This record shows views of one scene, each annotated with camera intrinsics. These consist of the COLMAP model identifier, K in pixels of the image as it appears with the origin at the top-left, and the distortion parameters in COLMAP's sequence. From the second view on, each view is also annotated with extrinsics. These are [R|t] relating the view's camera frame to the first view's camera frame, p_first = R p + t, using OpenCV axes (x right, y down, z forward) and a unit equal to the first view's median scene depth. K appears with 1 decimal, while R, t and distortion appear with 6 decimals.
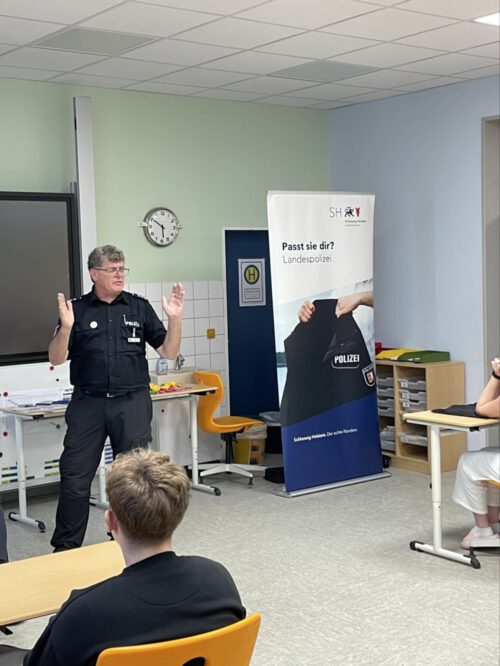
lens RADIAL K [[998.4, 0, 250.3], [0, 998.4, 333.2], [0, 0, 1]] dist [-0.004733, 0.000000]
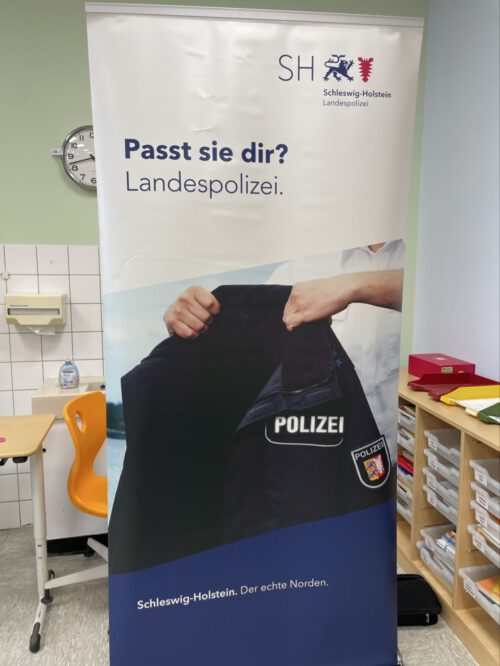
lens RADIAL K [[502.7, 0, 248.9], [0, 502.7, 330.9], [0, 0, 1]] dist [0.031963, -0.004083]
pose [[0.893534, 0.093692, -0.439111, 0.166903], [-0.059125, 0.994023, 0.091779, -0.033710], [0.445085, -0.056045, 0.893733, 0.801135]]
